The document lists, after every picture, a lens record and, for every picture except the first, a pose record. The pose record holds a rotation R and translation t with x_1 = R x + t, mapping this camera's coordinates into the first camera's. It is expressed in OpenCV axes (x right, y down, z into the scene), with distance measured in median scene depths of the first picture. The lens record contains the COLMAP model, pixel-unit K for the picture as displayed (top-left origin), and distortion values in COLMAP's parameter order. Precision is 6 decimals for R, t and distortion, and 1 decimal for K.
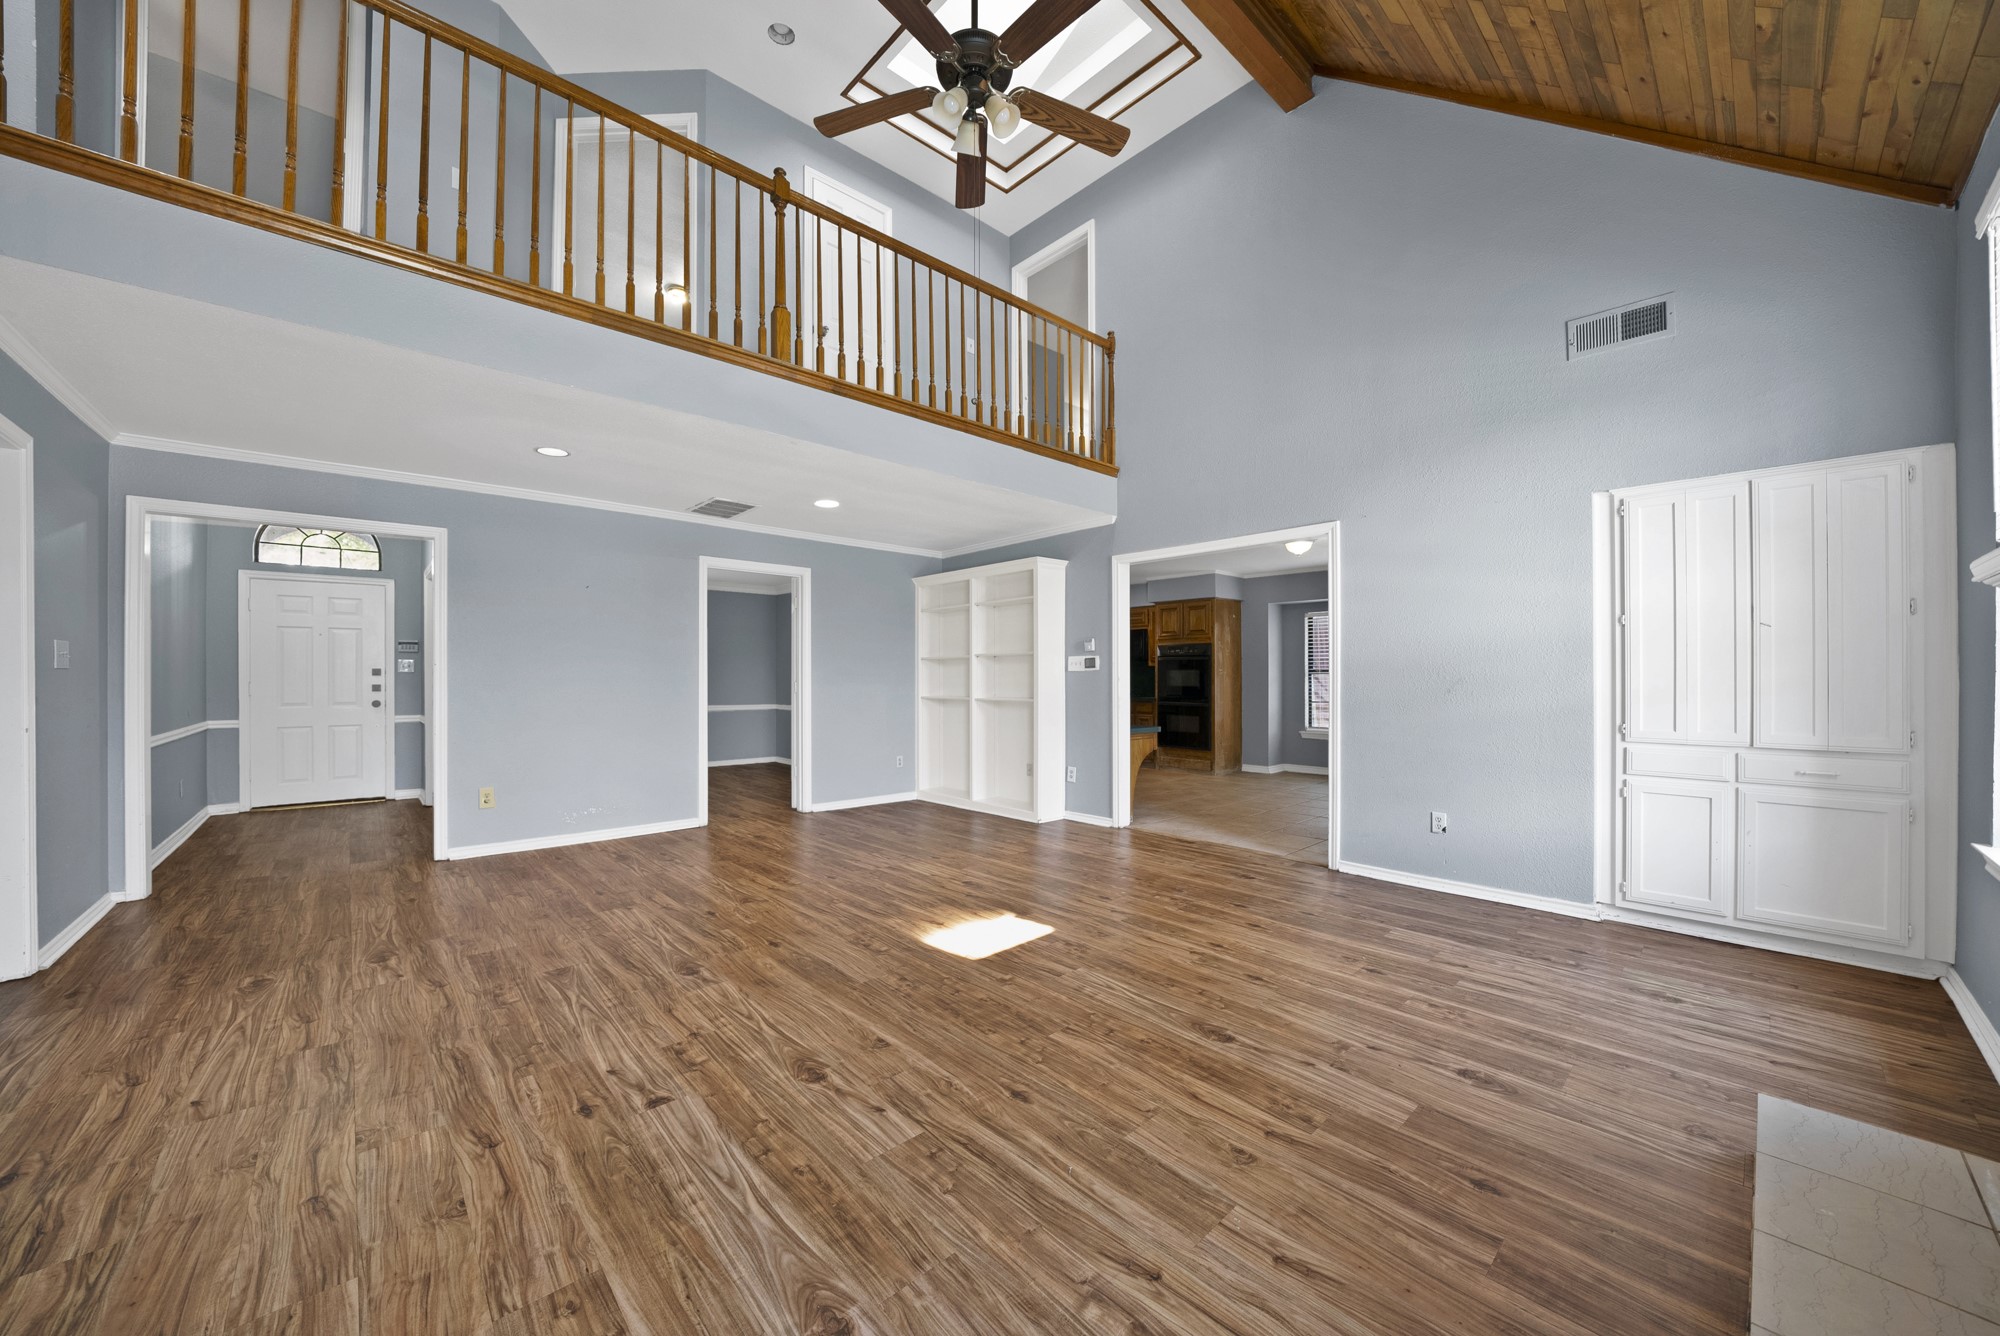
lens RADIAL K [[726.3, 0, 1005.5], [0, 726.3, 676.2], [0, 0, 1]] dist [-0.023321, 0.002037]
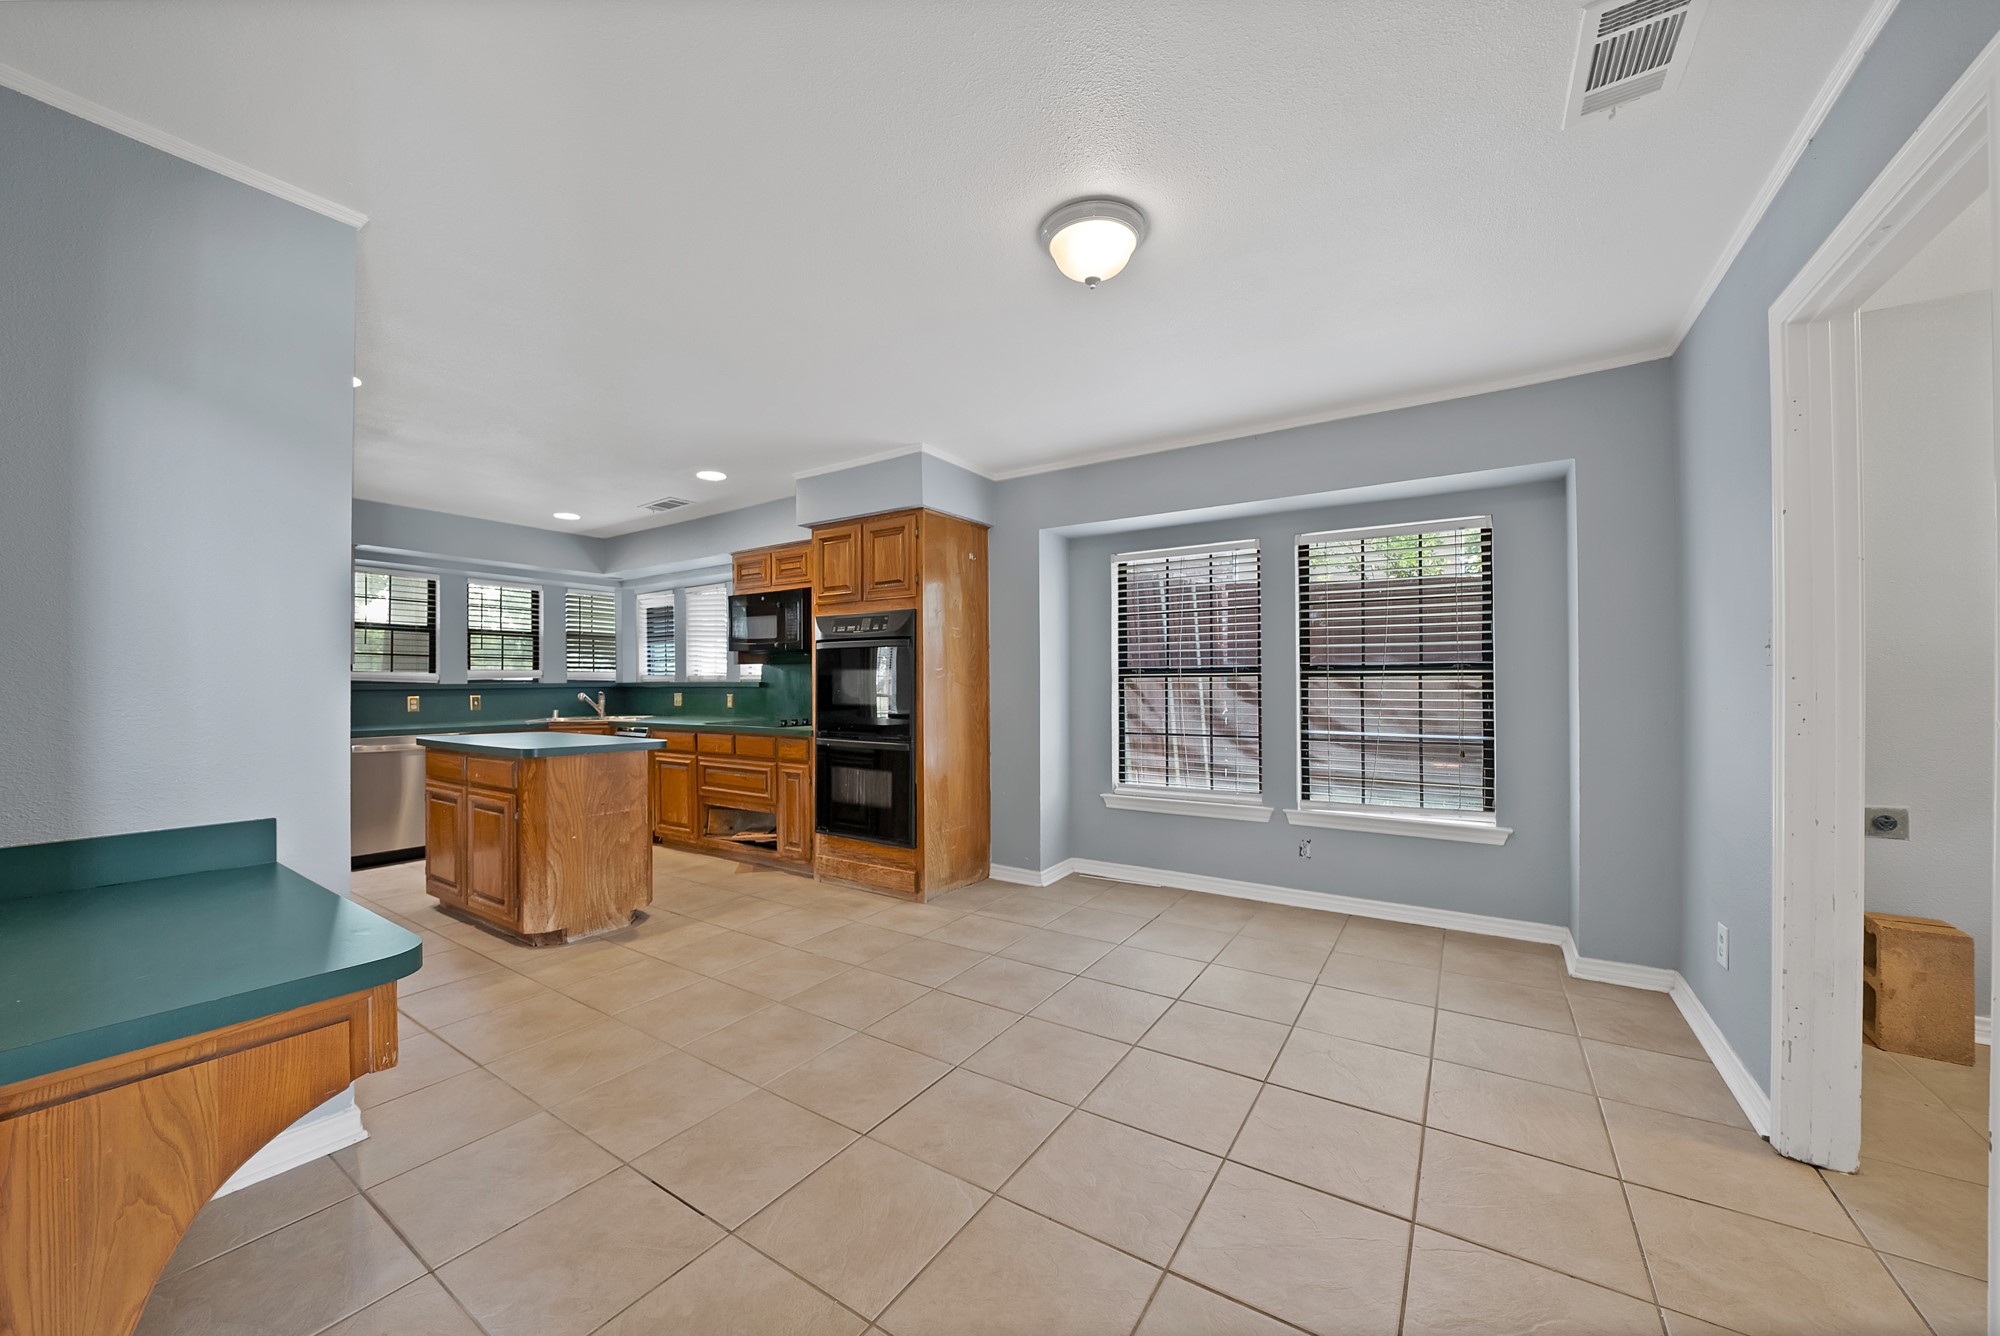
lens RADIAL K [[726.3, 0, 1033.0], [0, 726.3, 678.9], [0, 0, 1]] dist [-0.023321, 0.002037]
pose [[0.960810, -0.000441, 0.277207, 0.223754], [0.001387, 0.999994, -0.003216, -0.000816], [-0.277204, 0.003474, 0.960805, 0.535874]]
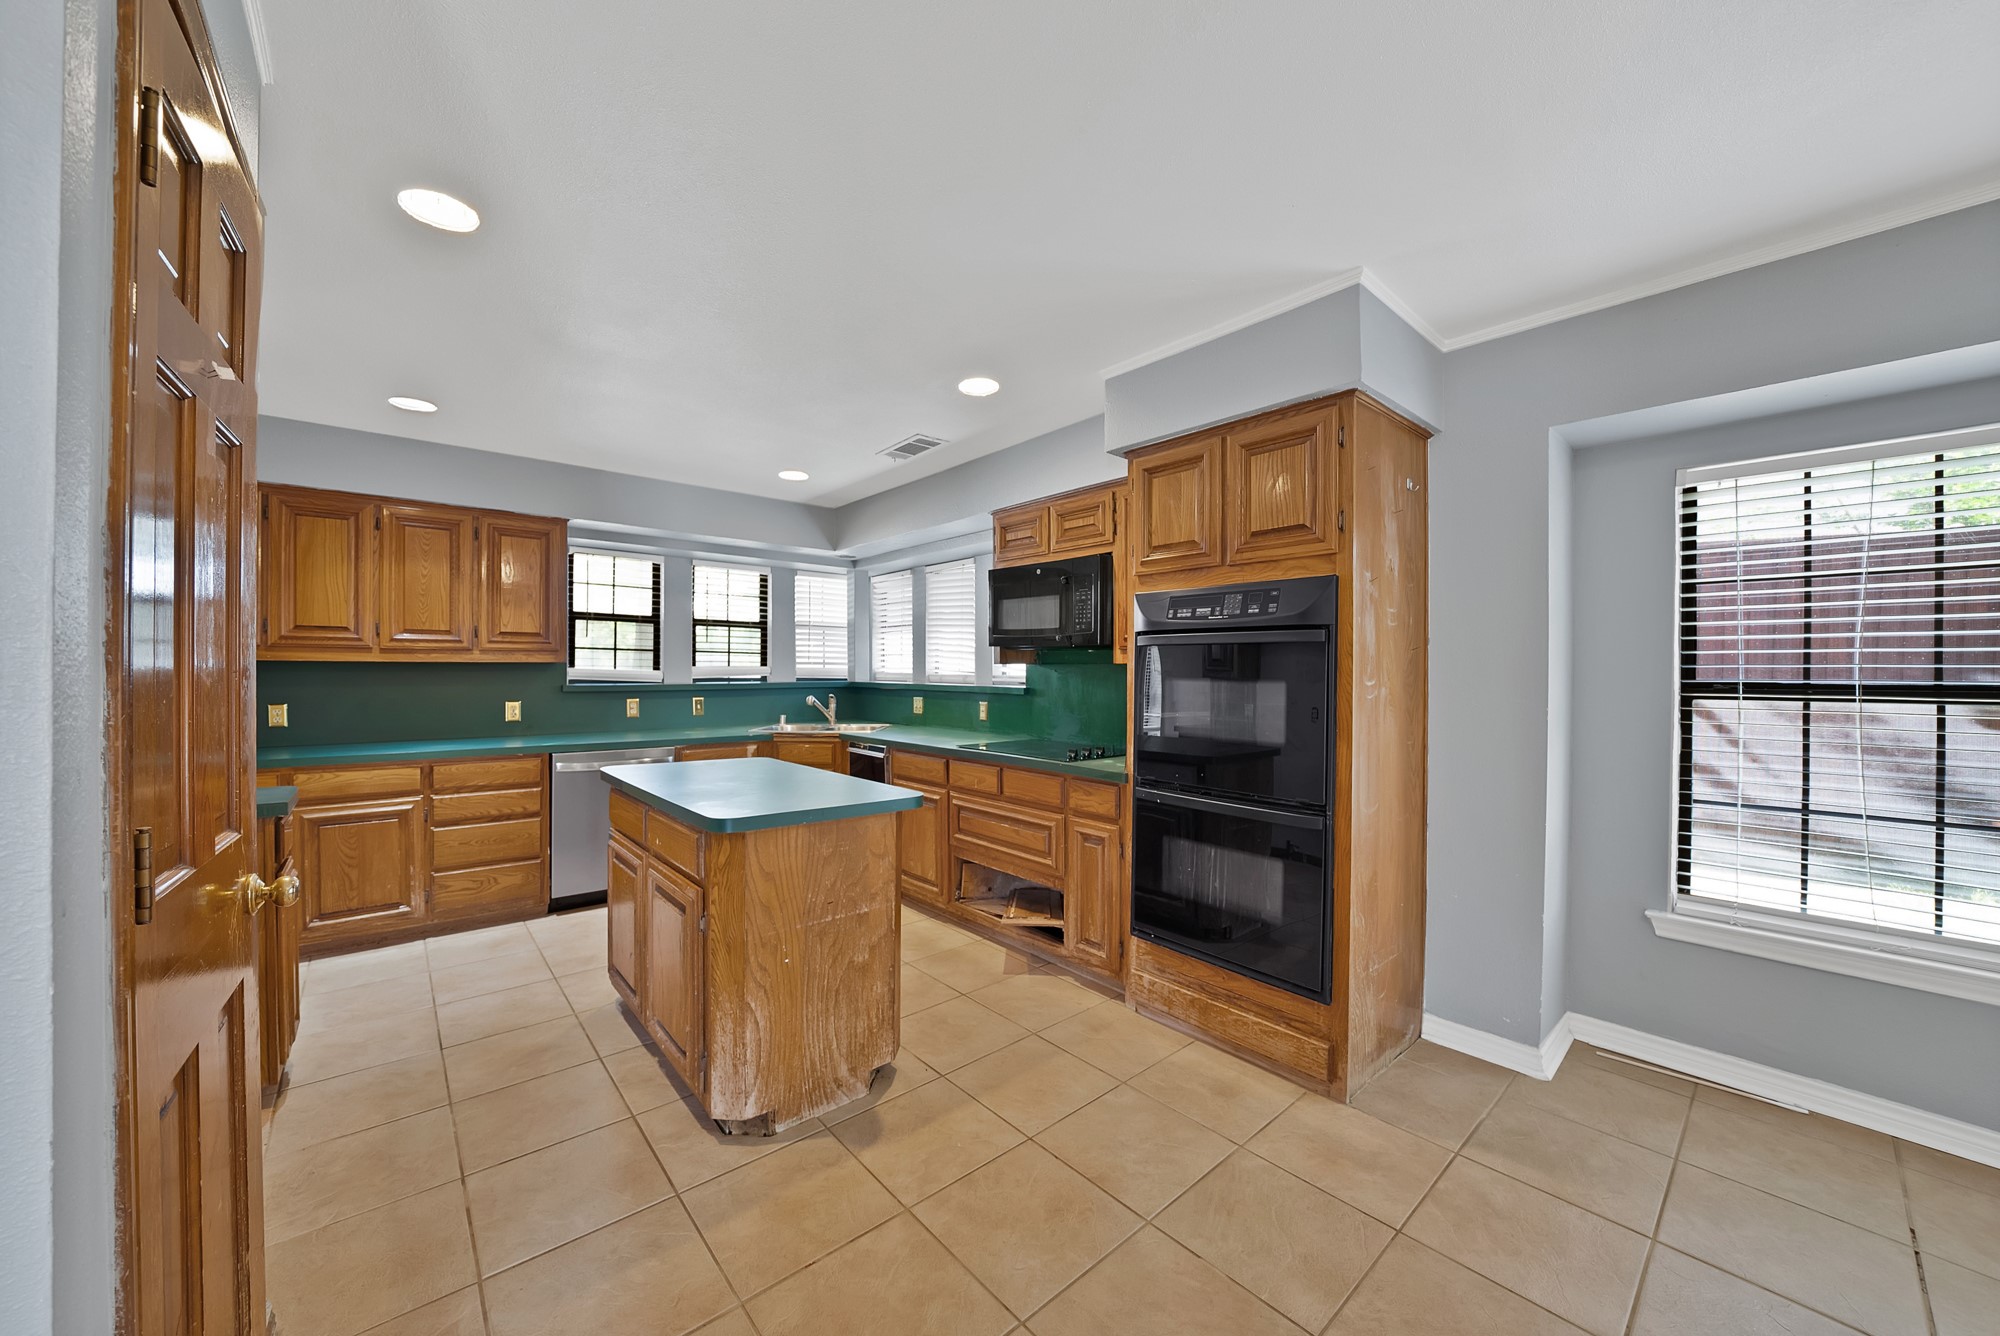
lens RADIAL K [[726.3, 0, 1024.5], [0, 726.3, 674.6], [0, 0, 1]] dist [-0.023321, 0.002037]
pose [[0.999966, 0.007970, -0.002308, 0.172828], [-0.007949, 0.999927, 0.009078, -0.012688], [0.002380, -0.009059, 0.999956, 0.734894]]
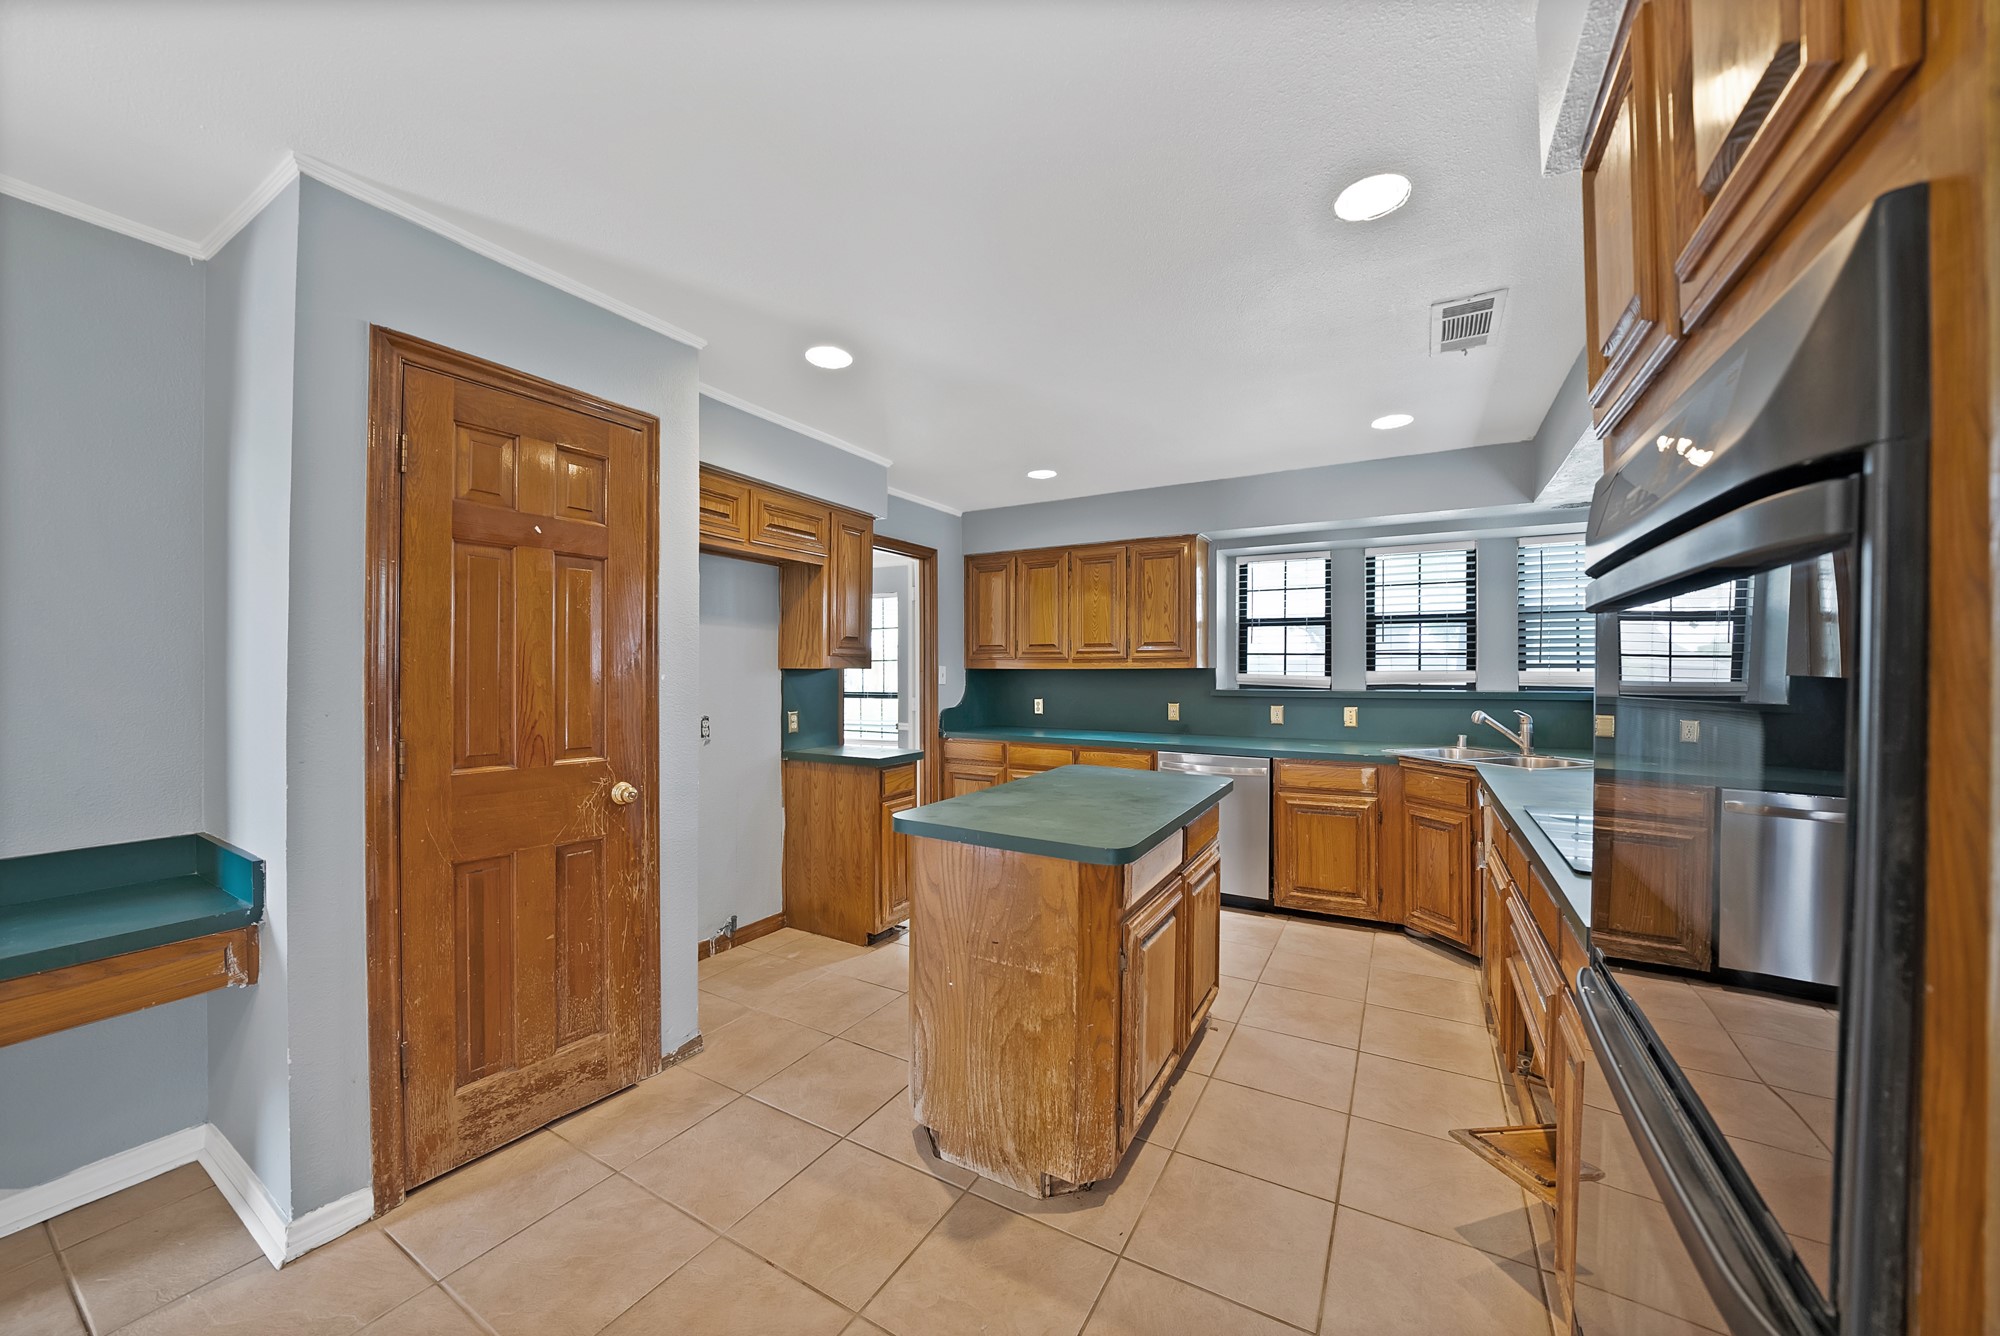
lens RADIAL K [[726.3, 0, 987.9], [0, 726.3, 673.7], [0, 0, 1]] dist [-0.023321, 0.002037]
pose [[0.290865, 0.005746, -0.956747, 0.305478], [-0.000153, 0.999982, 0.005959, -0.013185], [0.956764, -0.001587, 0.290860, 0.909014]]
